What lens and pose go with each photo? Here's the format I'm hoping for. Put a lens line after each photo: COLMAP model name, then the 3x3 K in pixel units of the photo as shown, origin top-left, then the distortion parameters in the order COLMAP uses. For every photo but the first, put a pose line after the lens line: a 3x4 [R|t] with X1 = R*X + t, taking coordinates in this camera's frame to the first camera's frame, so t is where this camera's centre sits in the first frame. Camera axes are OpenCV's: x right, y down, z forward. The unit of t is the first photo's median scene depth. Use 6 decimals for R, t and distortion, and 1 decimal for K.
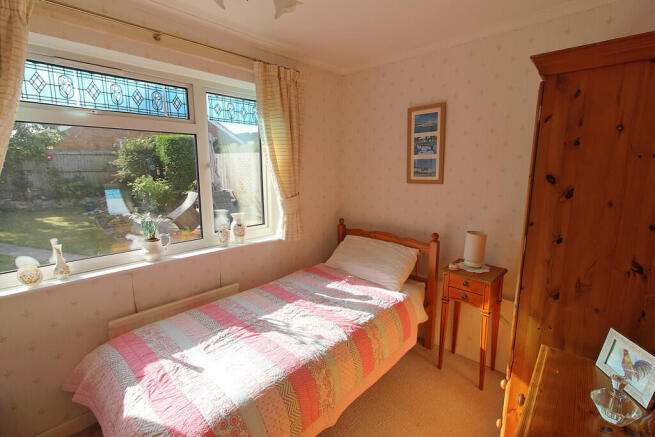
lens RADIAL K [[299.9, 0, 331.2], [0, 299.9, 217.9], [0, 0, 1]] dist [-0.002320, -0.000480]
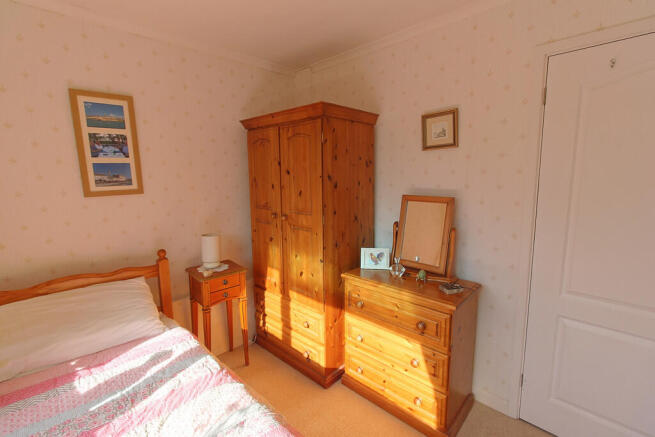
lens RADIAL K [[299.9, 0, 331.2], [0, 299.9, 217.9], [0, 0, 1]] dist [-0.002320, -0.000480]
pose [[0.032439, -0.148881, 0.988323, -0.444856], [0.180422, 0.973471, 0.140722, -0.066950], [-0.983054, 0.173751, 0.058440, 0.428062]]
